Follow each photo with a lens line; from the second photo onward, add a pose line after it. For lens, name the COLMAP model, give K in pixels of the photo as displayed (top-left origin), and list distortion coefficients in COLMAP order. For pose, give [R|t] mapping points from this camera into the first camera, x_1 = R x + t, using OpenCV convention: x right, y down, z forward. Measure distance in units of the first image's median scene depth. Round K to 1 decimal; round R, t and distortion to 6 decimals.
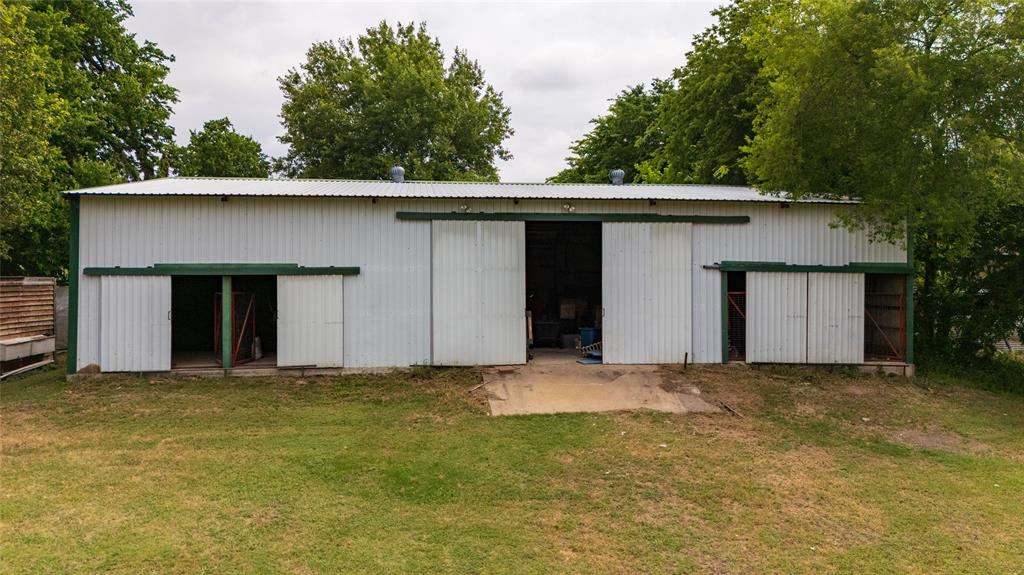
lens RADIAL K [[747.6, 0, 512.0], [0, 747.6, 287.5], [0, 0, 1]] dist [0.068963, -0.064431]
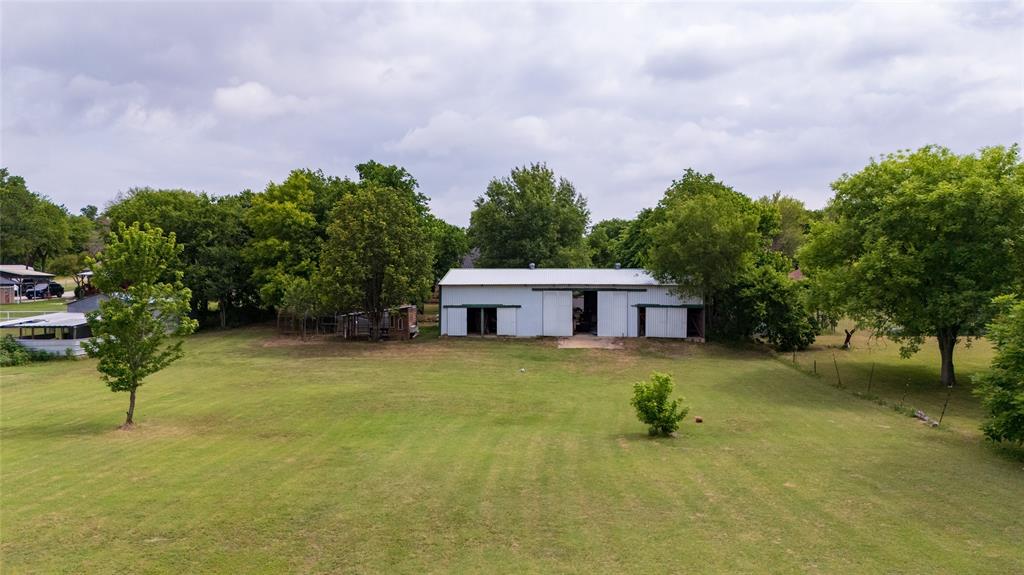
lens RADIAL K [[747.6, 0, 512.0], [0, 747.6, 287.5], [0, 0, 1]] dist [0.068963, -0.064431]
pose [[0.985547, 0.004174, -0.169352, 0.293223], [-0.003446, 0.999983, 0.004597, -0.113823], [0.169369, -0.003947, 0.985545, -2.103855]]
